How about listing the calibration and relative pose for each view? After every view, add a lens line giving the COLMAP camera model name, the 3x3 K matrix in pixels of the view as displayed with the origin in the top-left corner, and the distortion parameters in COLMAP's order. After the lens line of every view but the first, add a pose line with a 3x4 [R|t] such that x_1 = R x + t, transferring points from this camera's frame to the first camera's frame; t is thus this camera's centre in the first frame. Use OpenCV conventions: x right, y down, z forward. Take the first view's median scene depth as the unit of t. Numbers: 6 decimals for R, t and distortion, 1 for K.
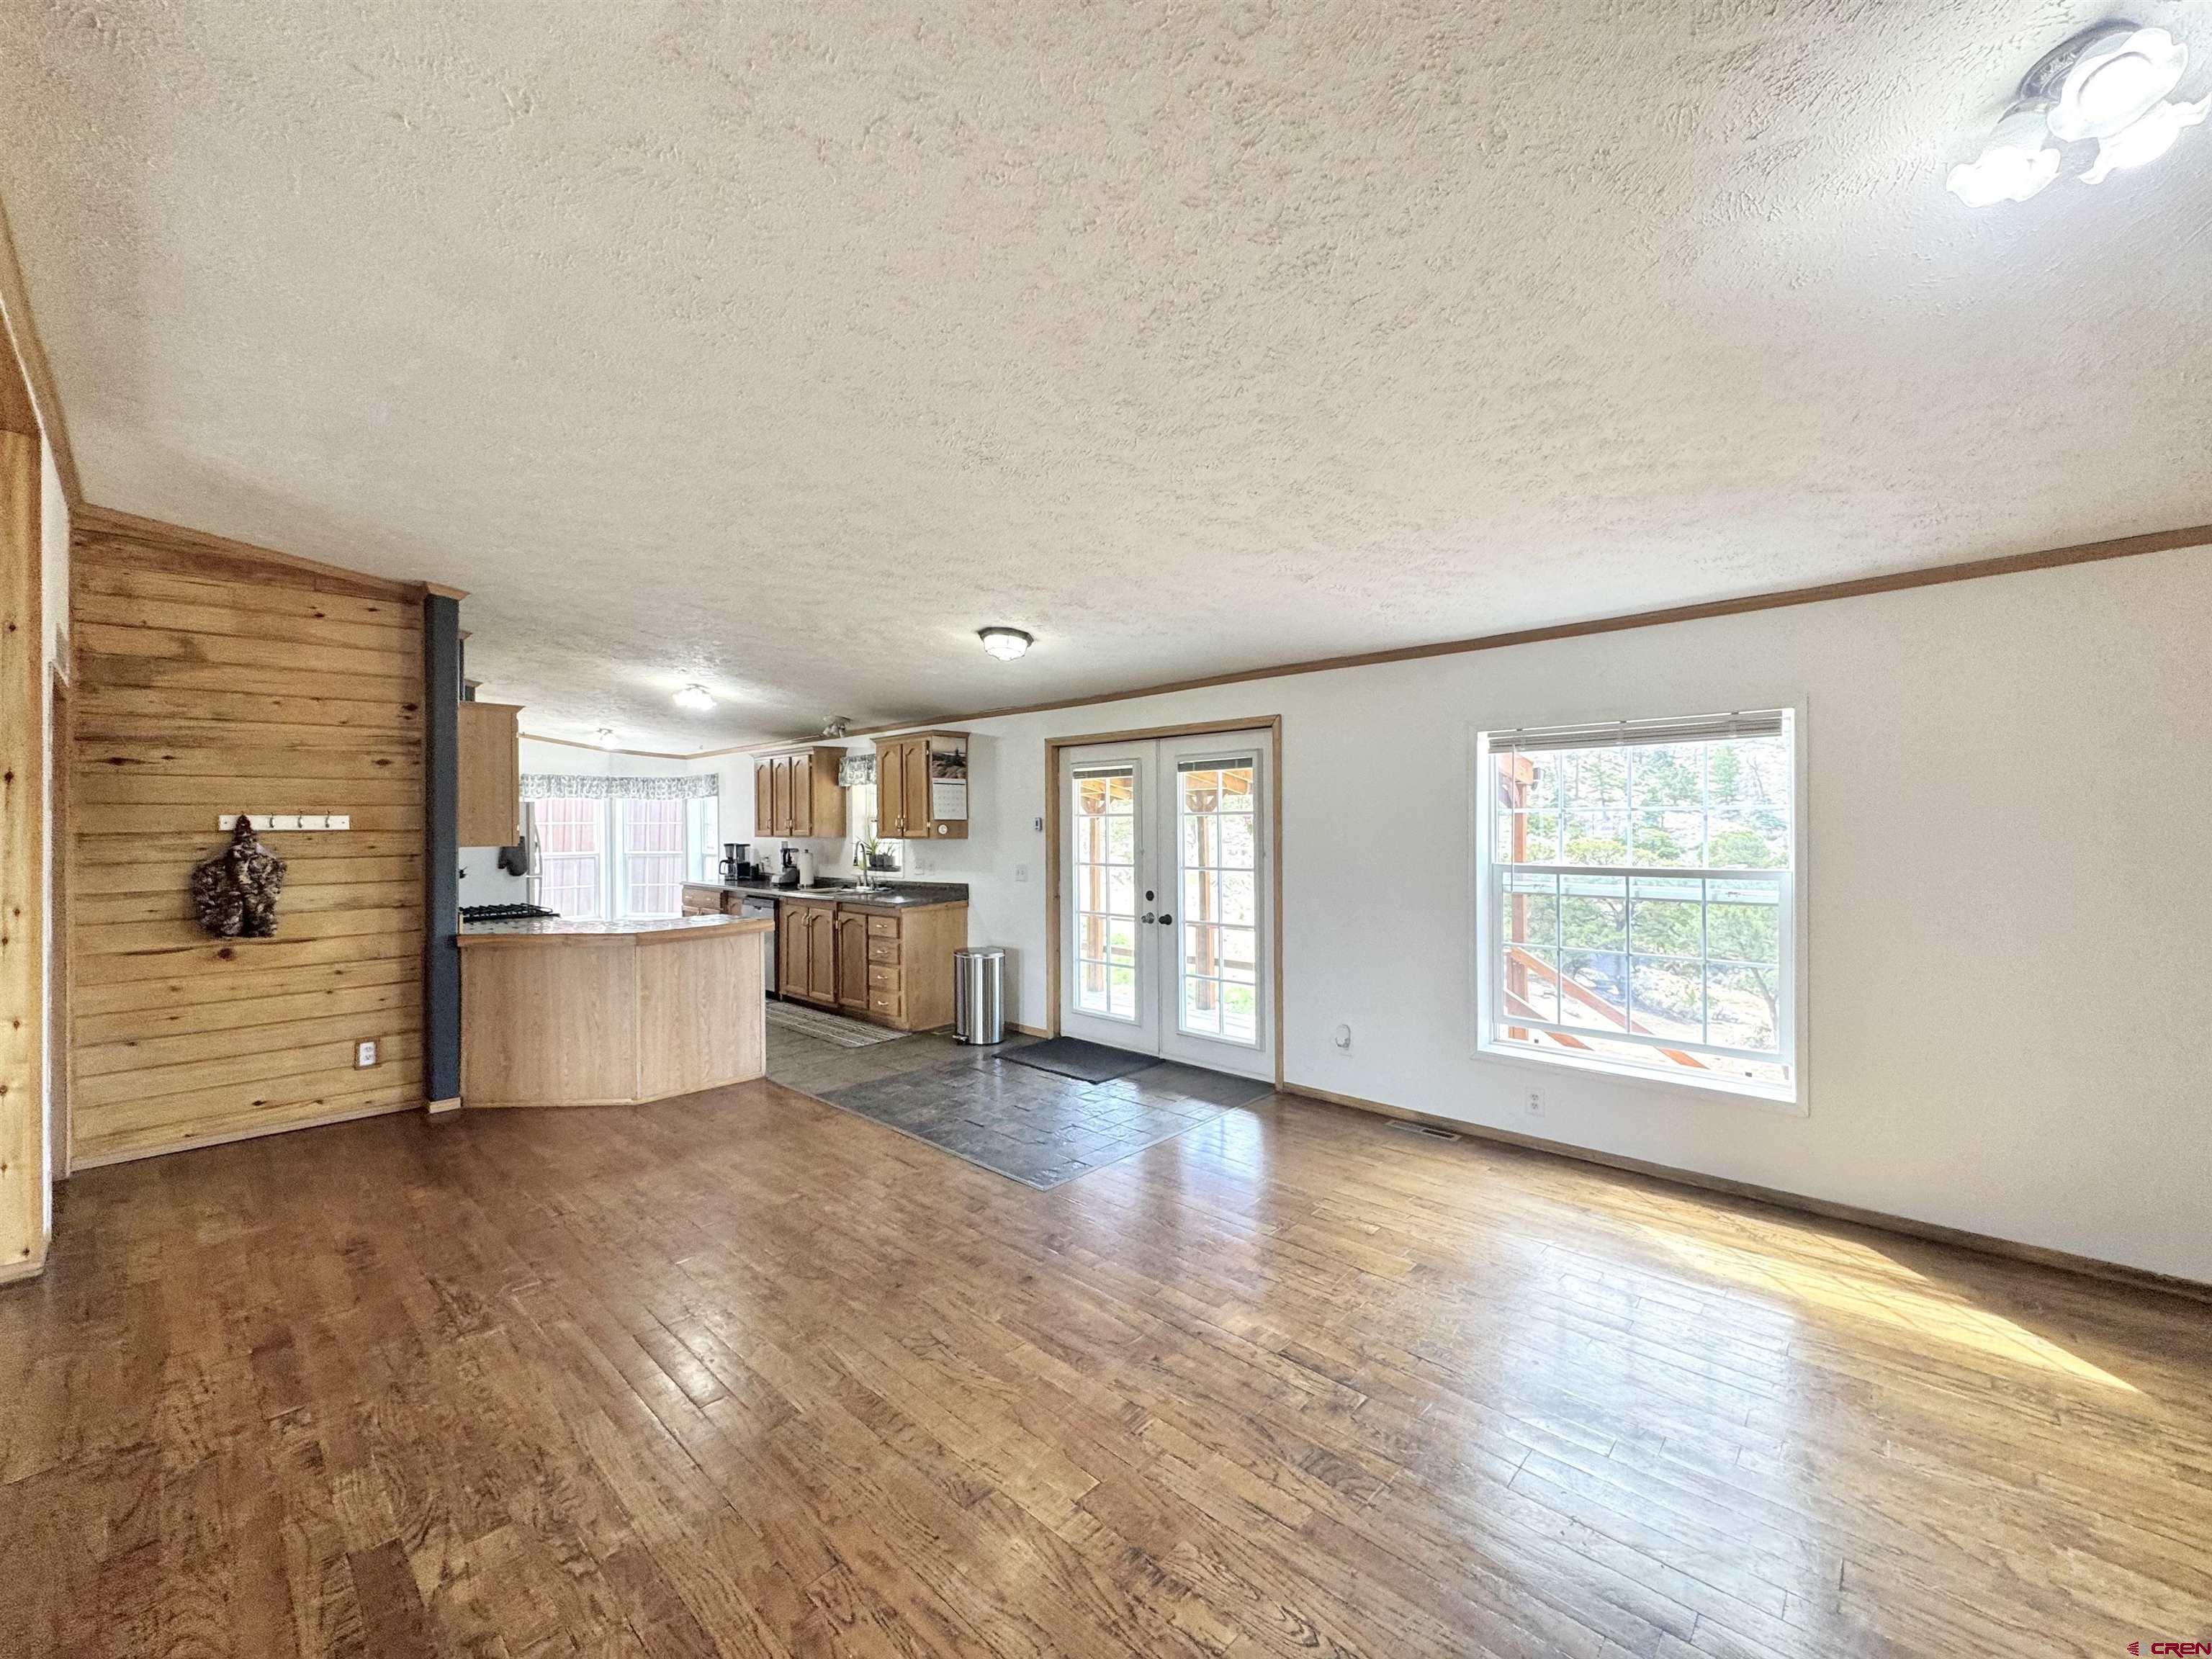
lens RADIAL K [[877.4, 0, 1106.7], [0, 877.4, 823.1], [0, 0, 1]] dist [-0.001707, -0.000082]
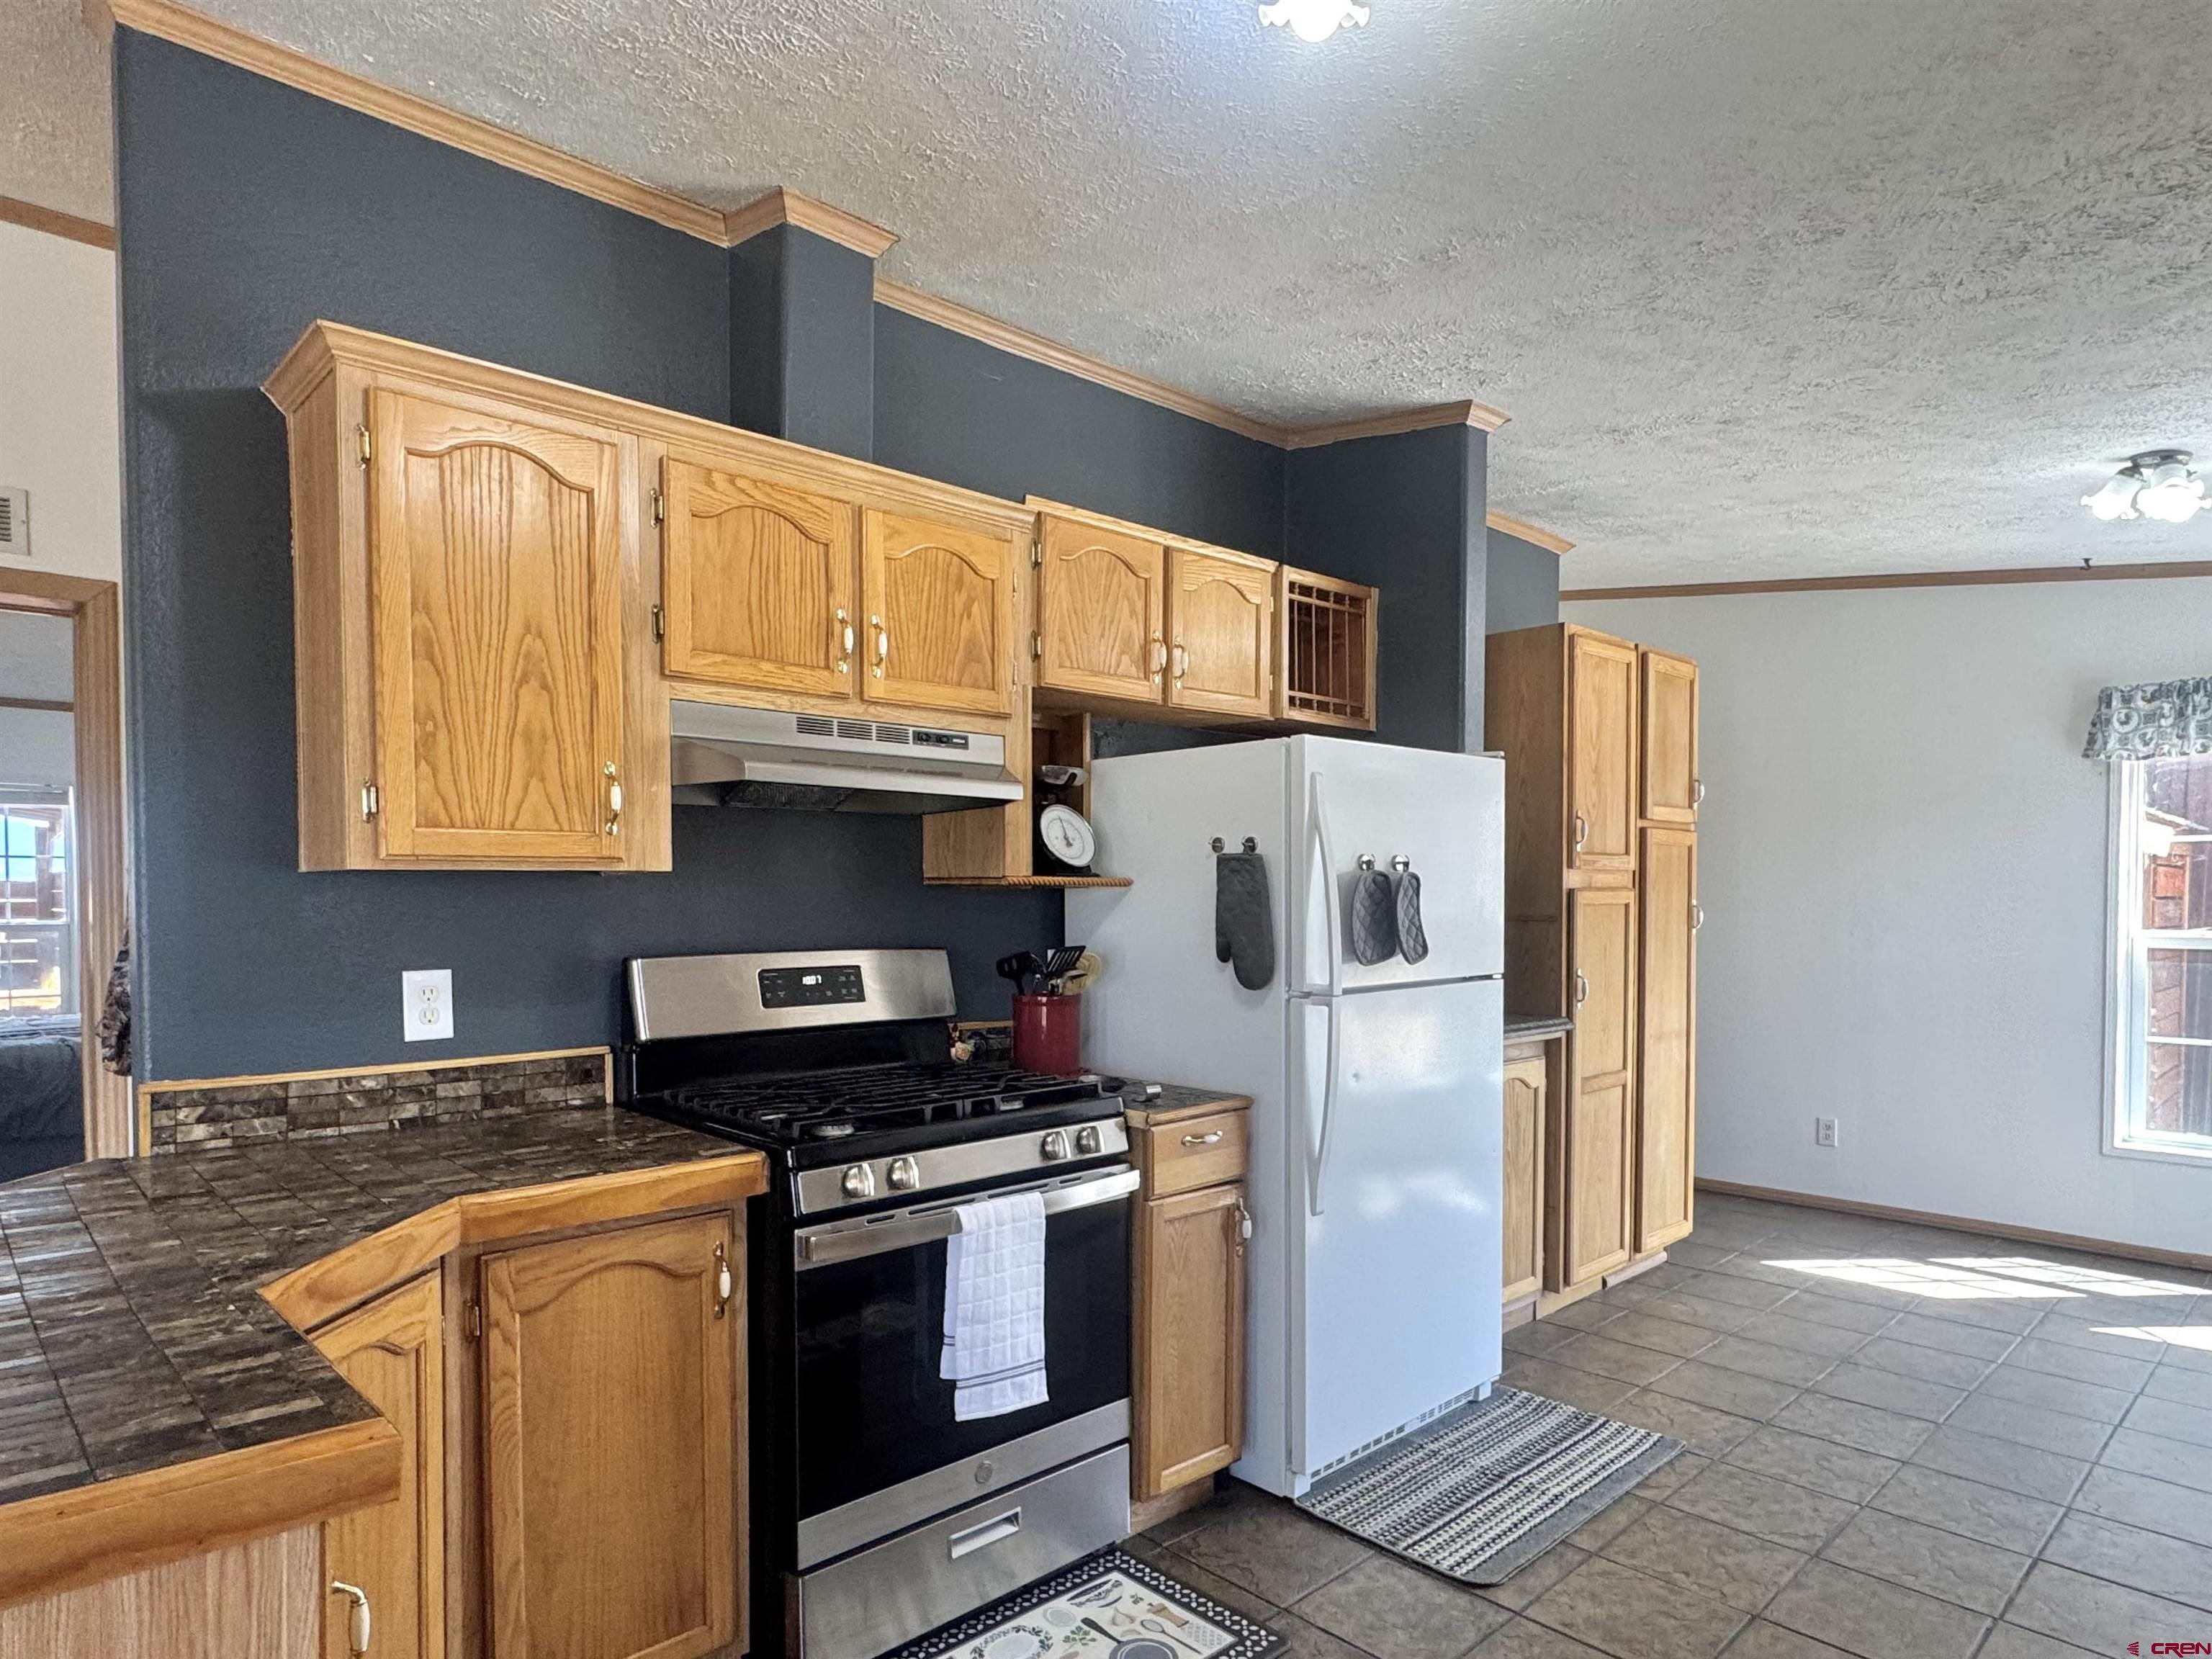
lens RADIAL K [[1279.3, 0, 1095.7], [0, 1279.3, 924.1], [0, 0, 1]] dist [-0.001290, 0.000623]
pose [[-0.069395, 0.030219, -0.997131, -0.270932], [0.003467, 0.999542, 0.030051, 0.028900], [0.997583, -0.001371, -0.069468, 1.130531]]
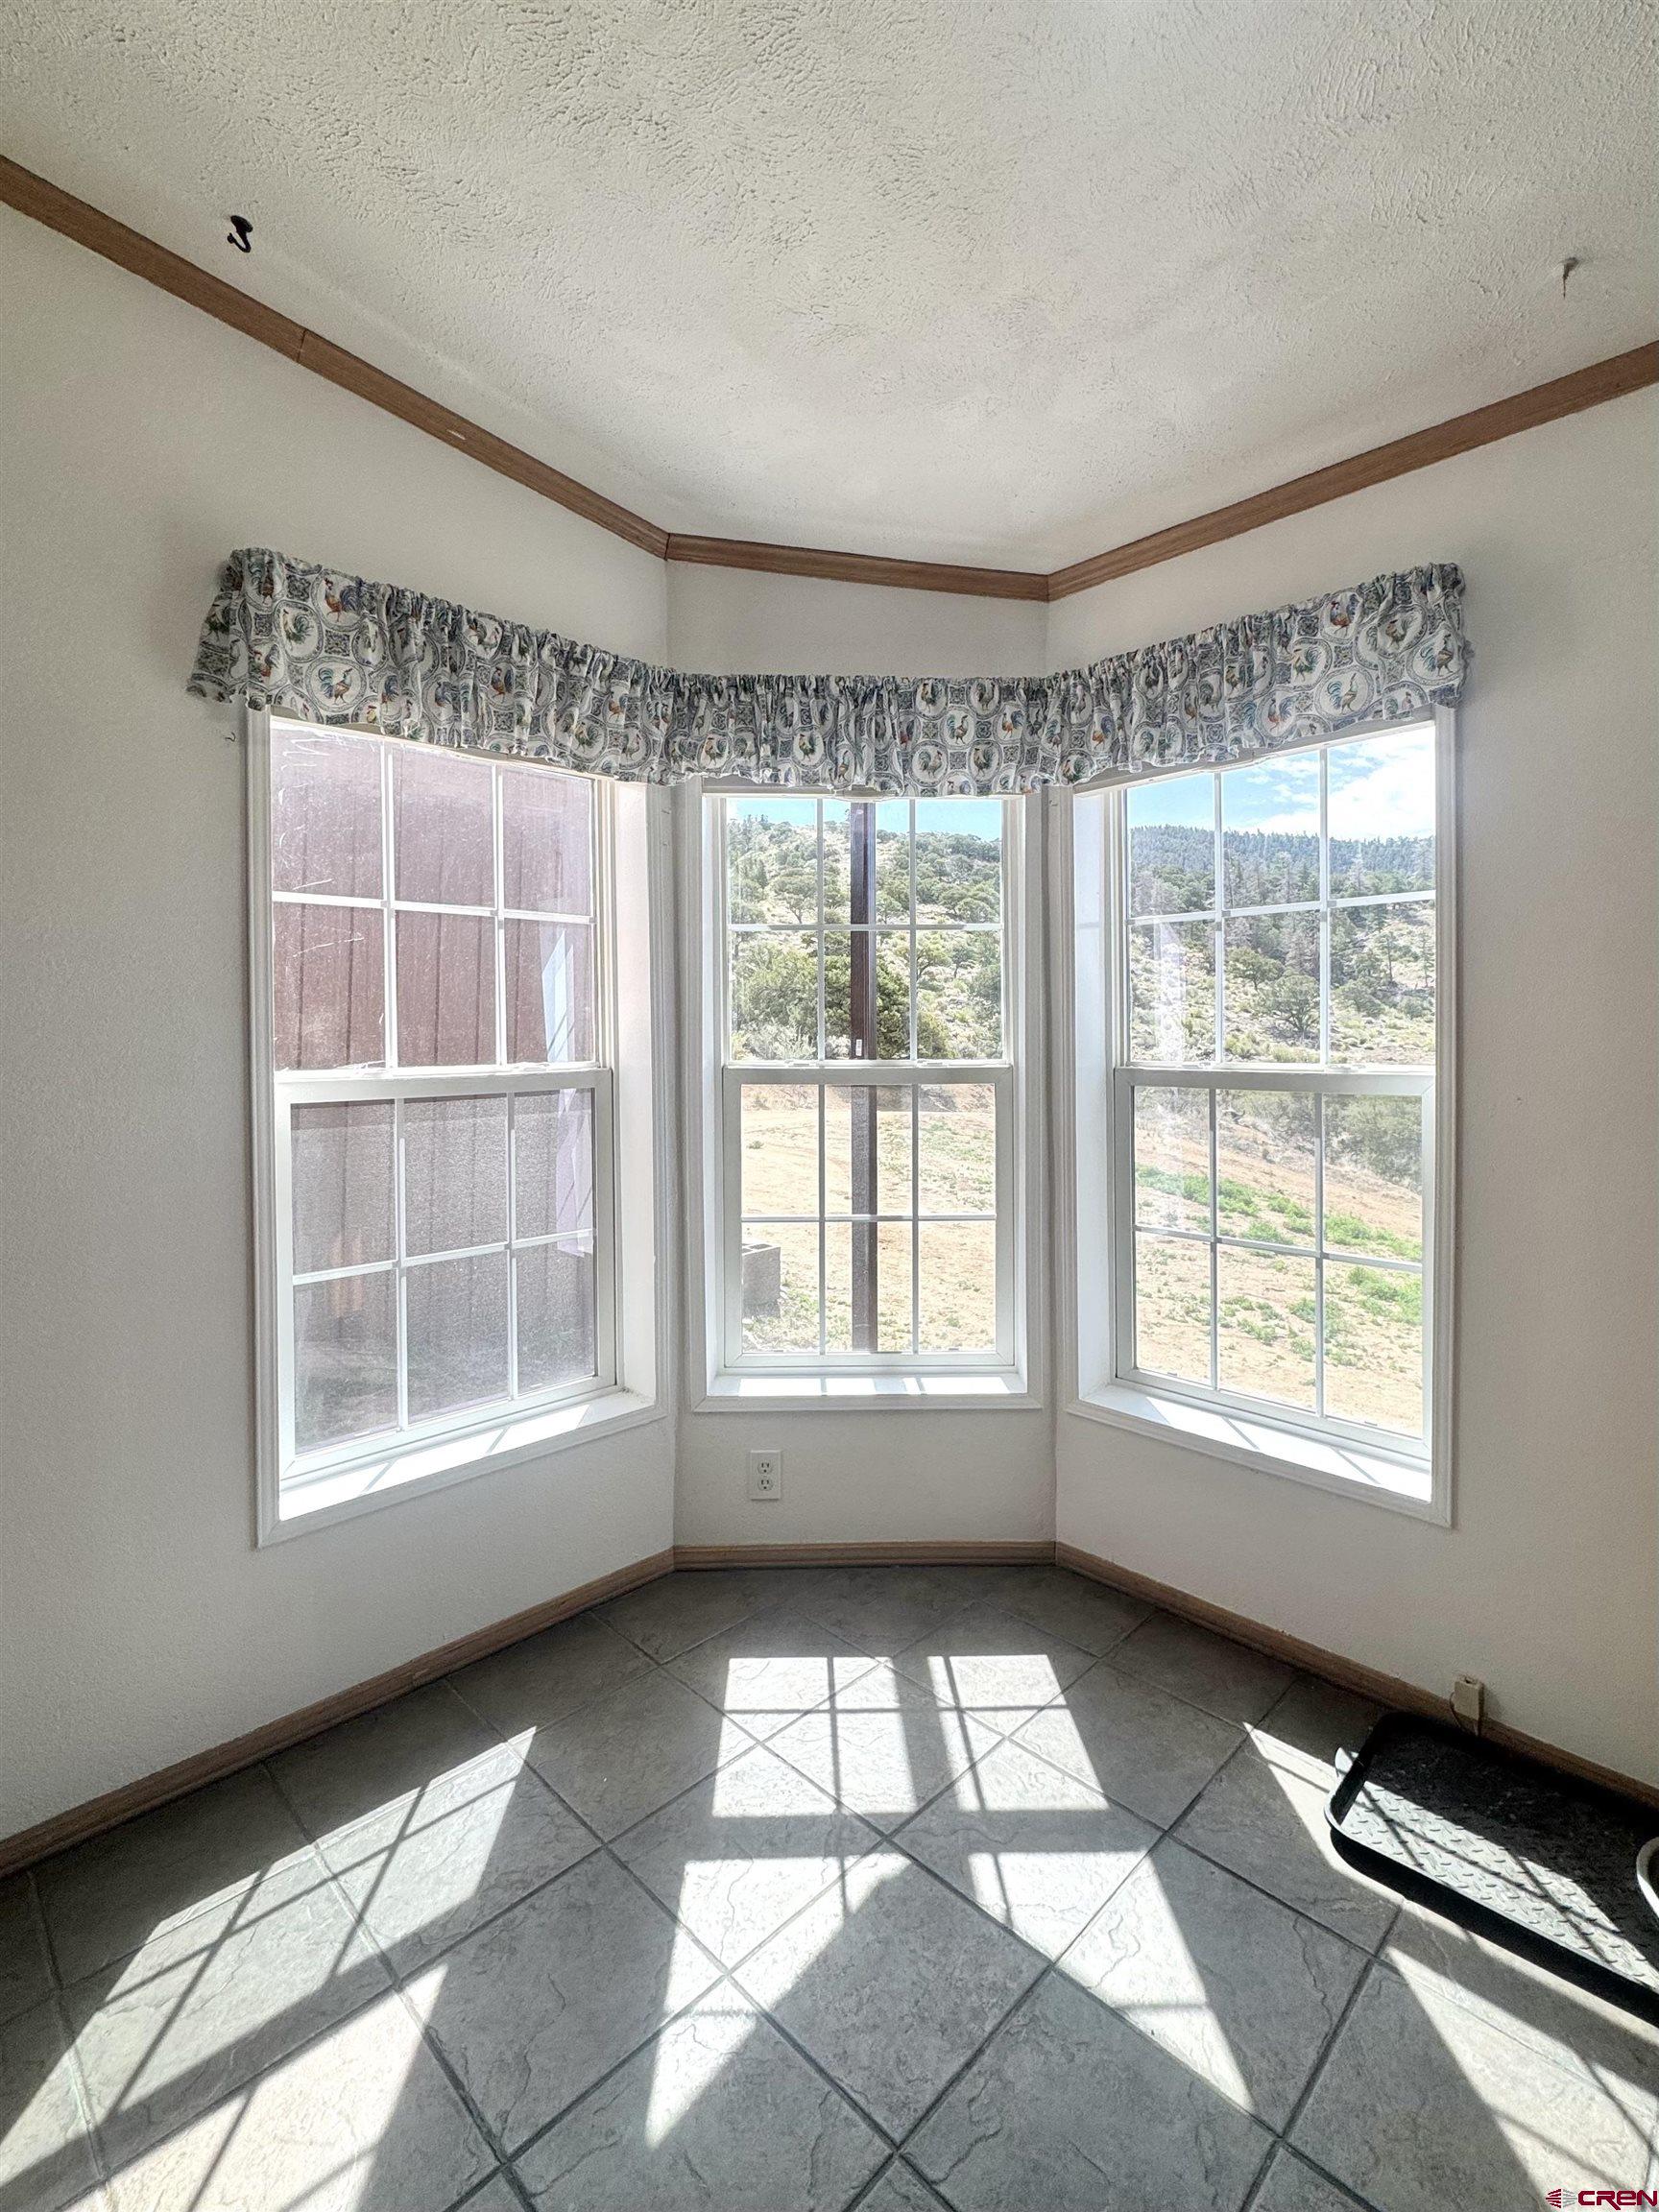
lens RADIAL K [[1019.7, 0, 897.0], [0, 1019.7, 1038.7], [0, 0, 1]] dist [-0.001995, -0.000043]
pose [[0.999912, 0.000602, -0.013272, -0.945893], [-0.000457, 0.999940, 0.010915, 0.046290], [0.013278, -0.010908, 0.999852, 1.419366]]
